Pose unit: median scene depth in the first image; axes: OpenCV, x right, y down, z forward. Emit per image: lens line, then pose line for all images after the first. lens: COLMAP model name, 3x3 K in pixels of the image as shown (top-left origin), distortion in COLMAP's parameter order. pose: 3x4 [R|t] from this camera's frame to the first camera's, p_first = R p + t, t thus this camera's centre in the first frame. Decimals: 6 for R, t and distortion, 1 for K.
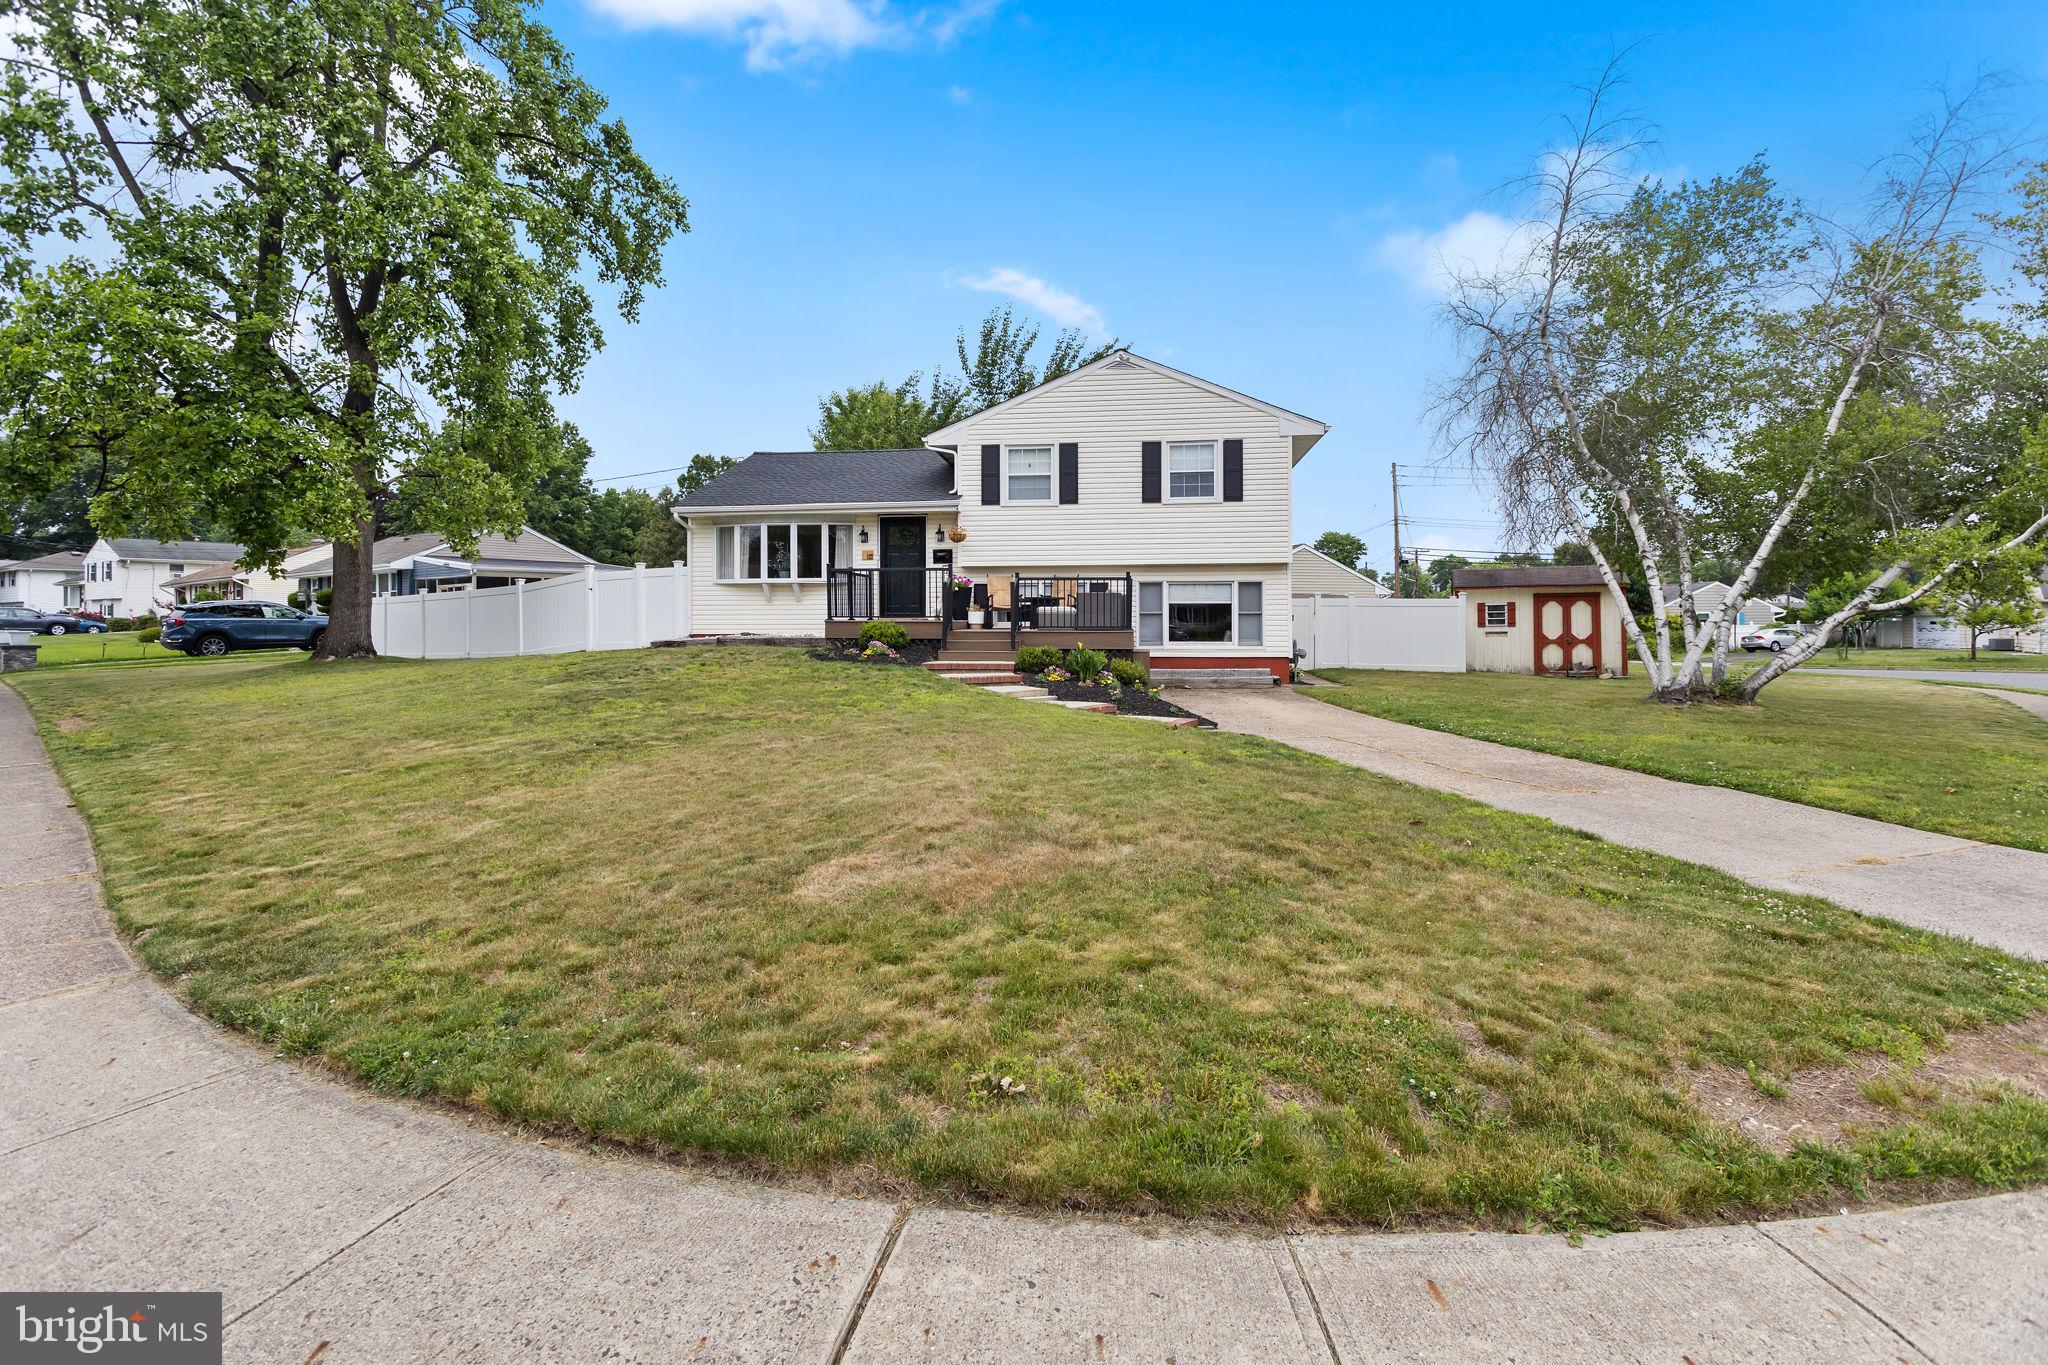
lens RADIAL K [[987.2, 0, 1023.2], [0, 987.2, 618.1], [0, 0, 1]] dist [-0.002974, 0.000756]
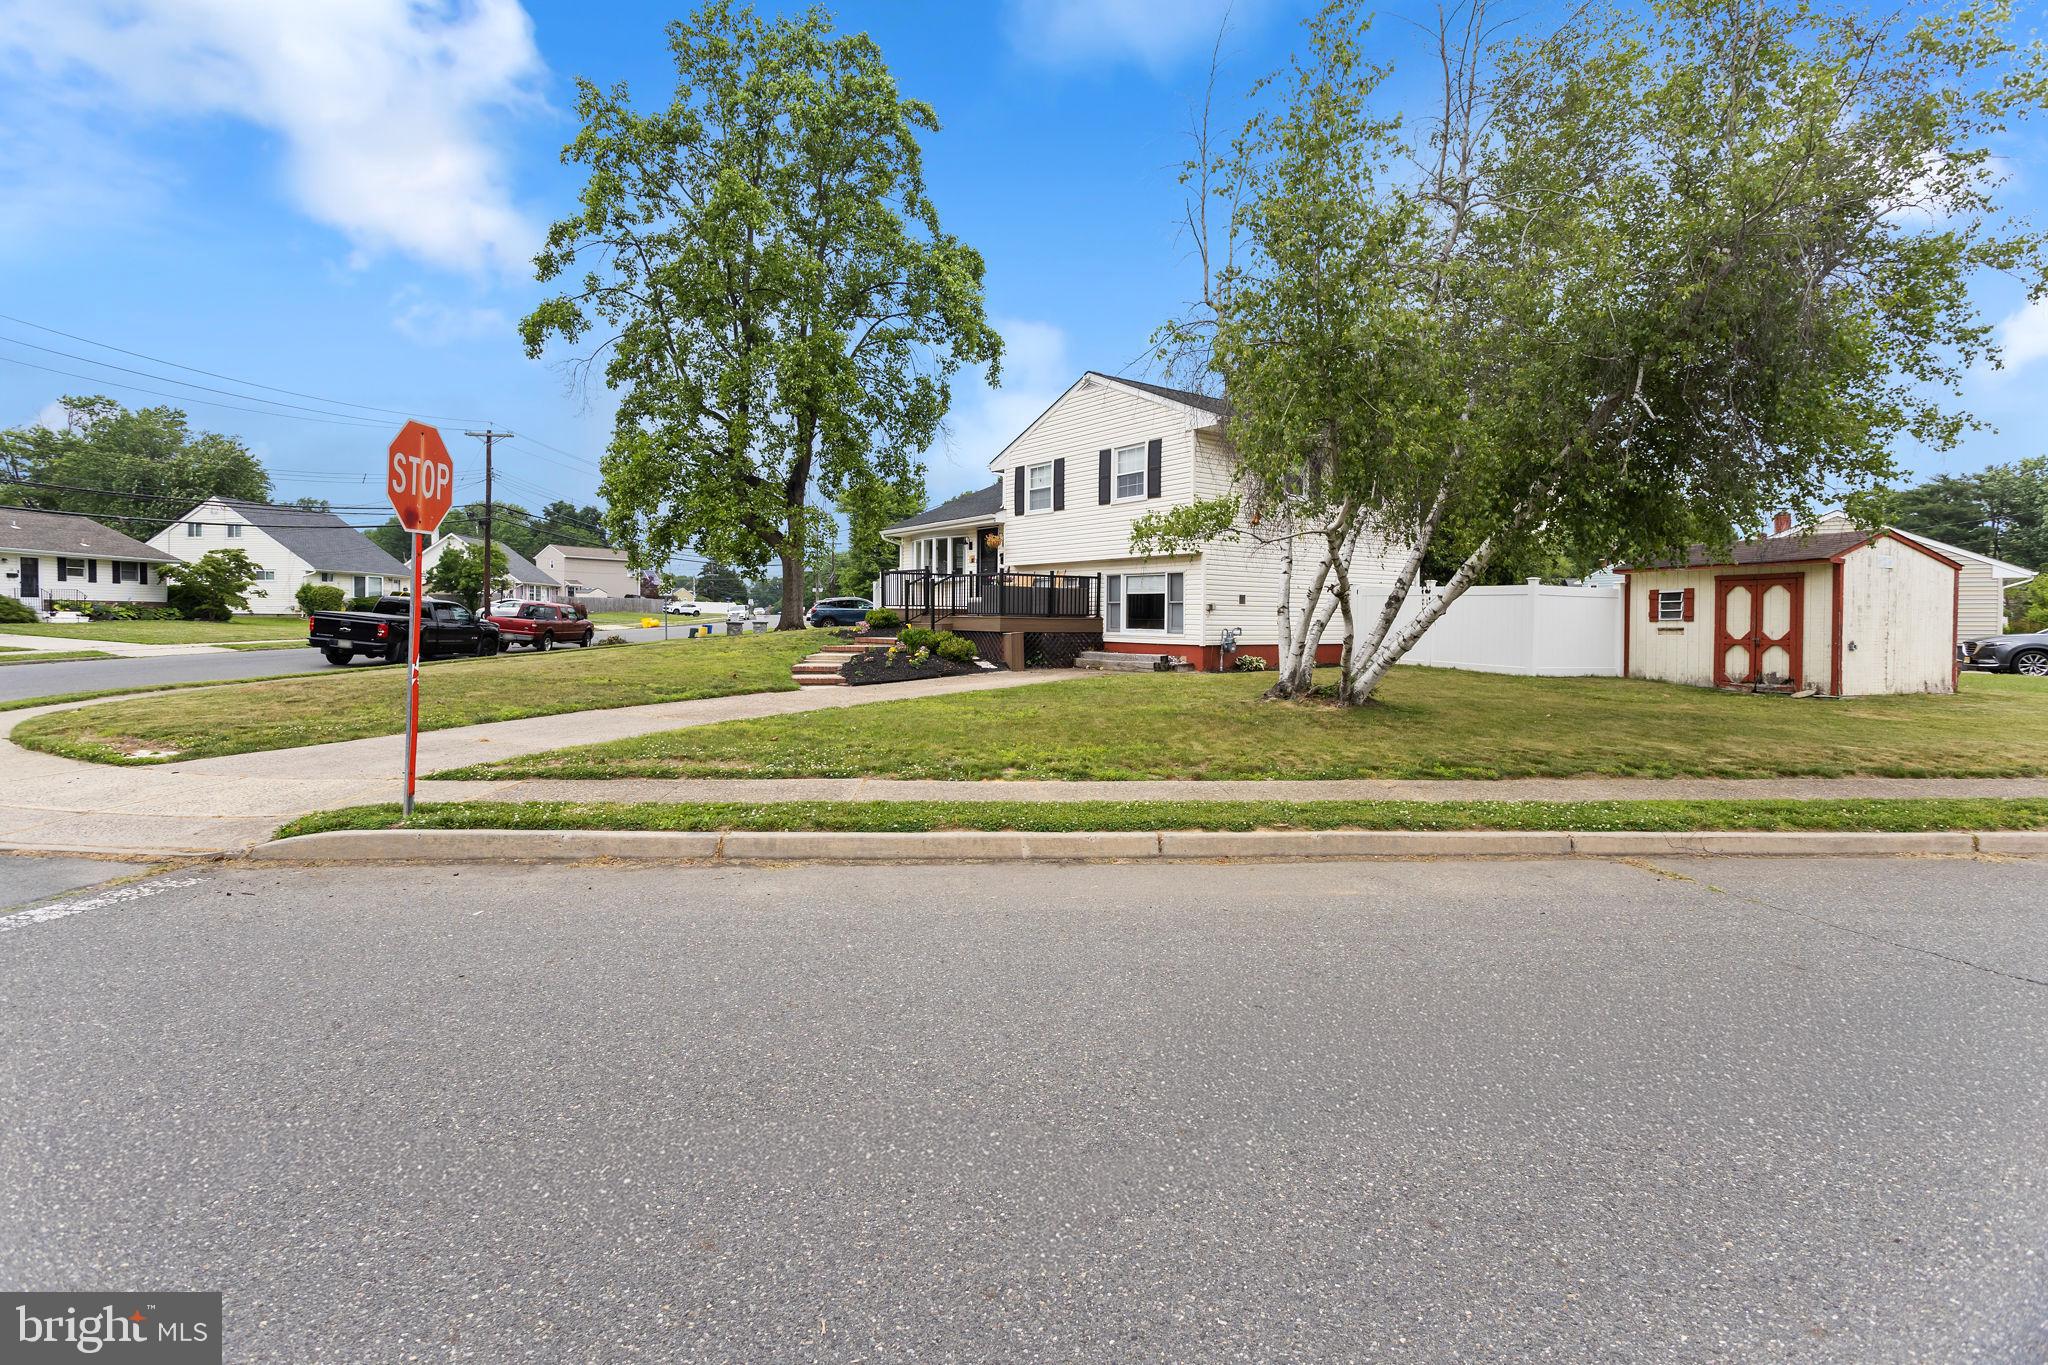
lens RADIAL K [[987.2, 0, 1023.2], [0, 987.2, 618.1], [0, 0, 1]] dist [-0.002974, 0.000756]
pose [[0.683171, 0.008239, -0.730212, 0.872287], [-0.006250, 0.999966, 0.005436, 0.006647], [0.730232, 0.000850, 0.683199, 0.162263]]
